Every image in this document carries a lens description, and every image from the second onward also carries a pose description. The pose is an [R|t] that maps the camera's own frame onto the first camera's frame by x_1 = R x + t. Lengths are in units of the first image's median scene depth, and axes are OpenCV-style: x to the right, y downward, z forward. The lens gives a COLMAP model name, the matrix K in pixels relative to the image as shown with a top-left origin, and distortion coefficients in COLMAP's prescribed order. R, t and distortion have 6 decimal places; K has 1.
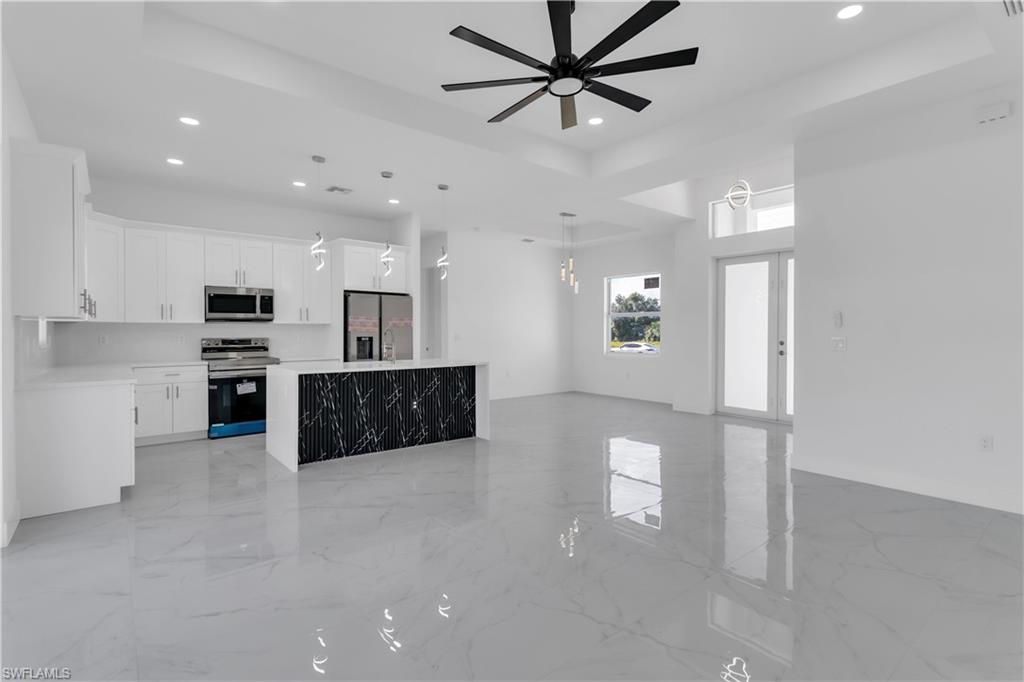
lens RADIAL K [[494.1, 0, 513.1], [0, 494.1, 336.3], [0, 0, 1]] dist [0.008138, 0.000683]
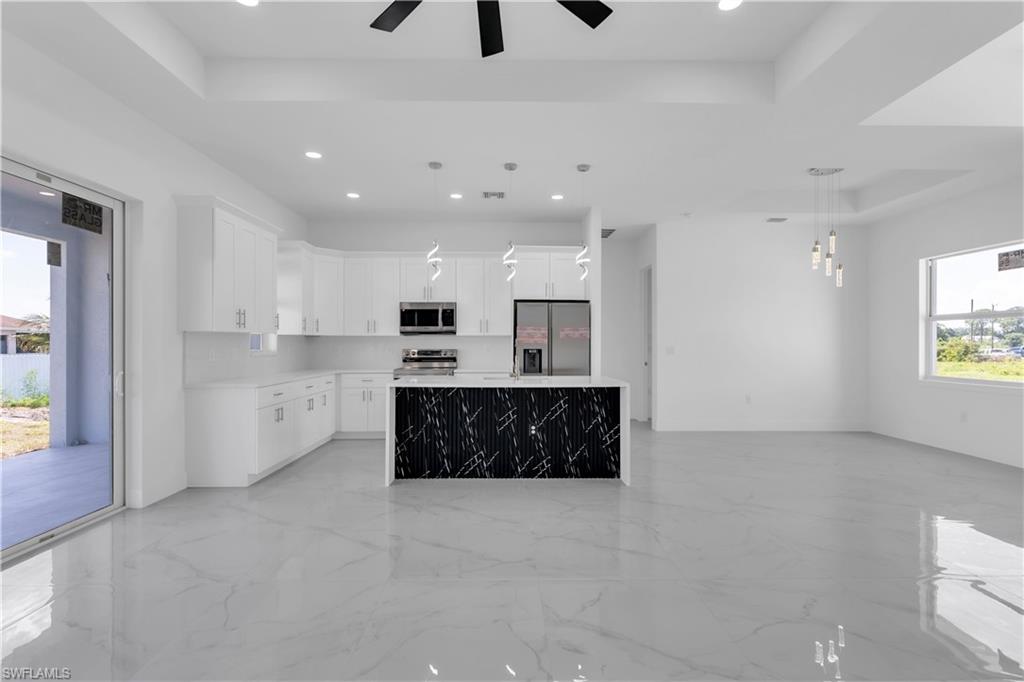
lens RADIAL K [[494.1, 0, 512.9], [0, 494.1, 341.1], [0, 0, 1]] dist [0.008138, 0.000683]
pose [[0.788484, -0.002010, -0.615052, 0.267582], [-0.007486, 0.999889, -0.012865, -0.001831], [0.615009, 0.014748, 0.788382, 0.278001]]
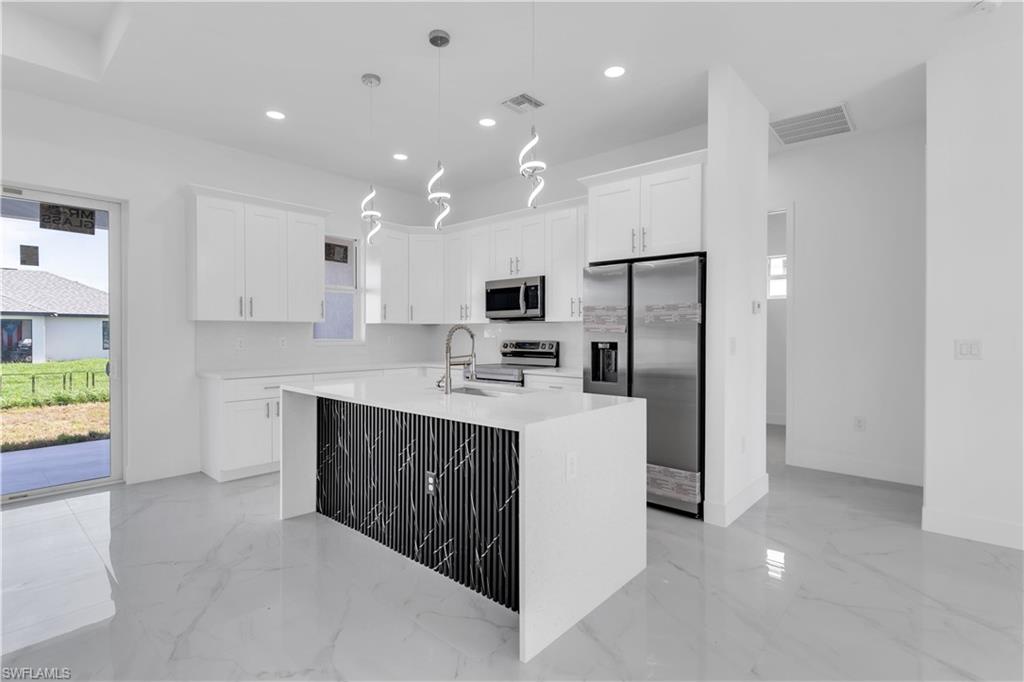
lens RADIAL K [[494.1, 0, 511.2], [0, 494.1, 334.8], [0, 0, 1]] dist [0.008138, 0.000683]
pose [[0.154708, 0.002668, -0.987957, 0.261915], [-0.012405, 0.999923, 0.000758, -0.006876], [0.987882, 0.012138, 0.154729, 0.905234]]
